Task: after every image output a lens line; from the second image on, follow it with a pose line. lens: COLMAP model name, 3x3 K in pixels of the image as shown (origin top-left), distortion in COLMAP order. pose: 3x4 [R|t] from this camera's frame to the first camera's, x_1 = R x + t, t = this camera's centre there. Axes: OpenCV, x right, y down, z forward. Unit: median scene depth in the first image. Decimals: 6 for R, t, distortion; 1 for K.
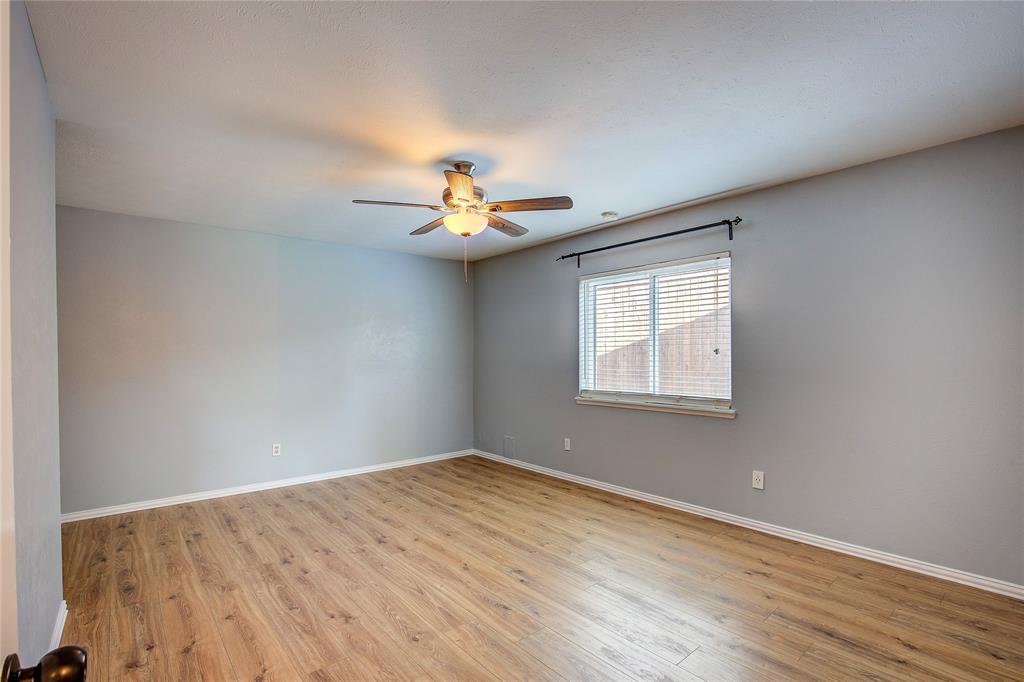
lens RADIAL K [[487.8, 0, 503.5], [0, 487.8, 363.2], [0, 0, 1]] dist [-0.034014, 0.001401]
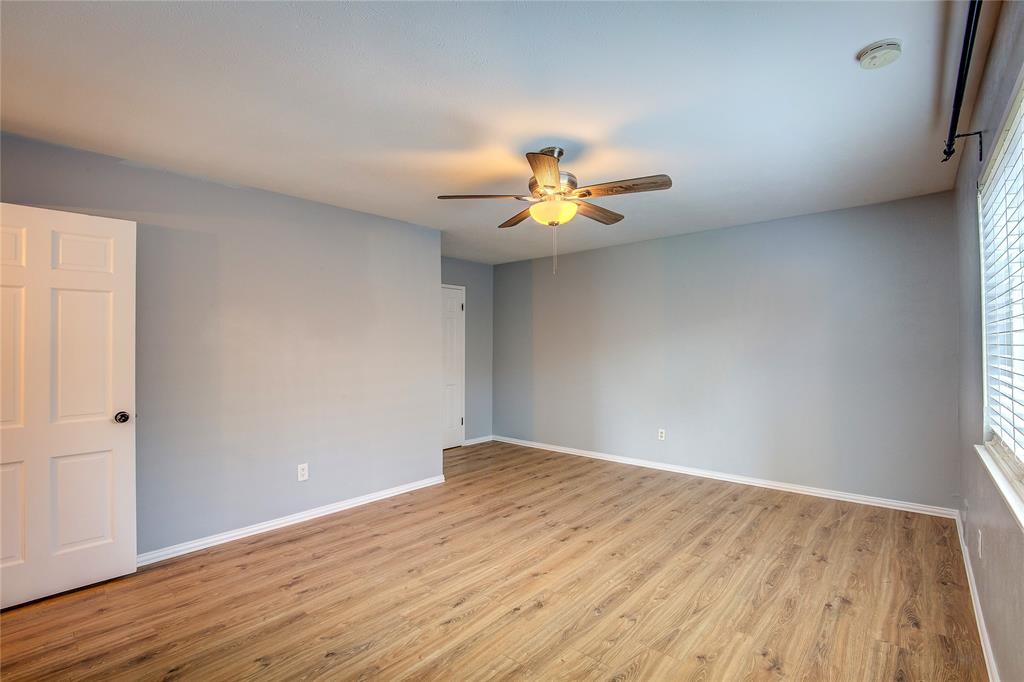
lens RADIAL K [[467.6, 0, 513.7], [0, 467.6, 339.5], [0, 0, 1]] dist [-0.031024, 0.001862]
pose [[0.138041, -0.014786, -0.990316, 0.615330], [-0.014843, 0.999745, -0.016996, -0.013246], [0.990315, 0.017045, 0.137786, 0.623415]]
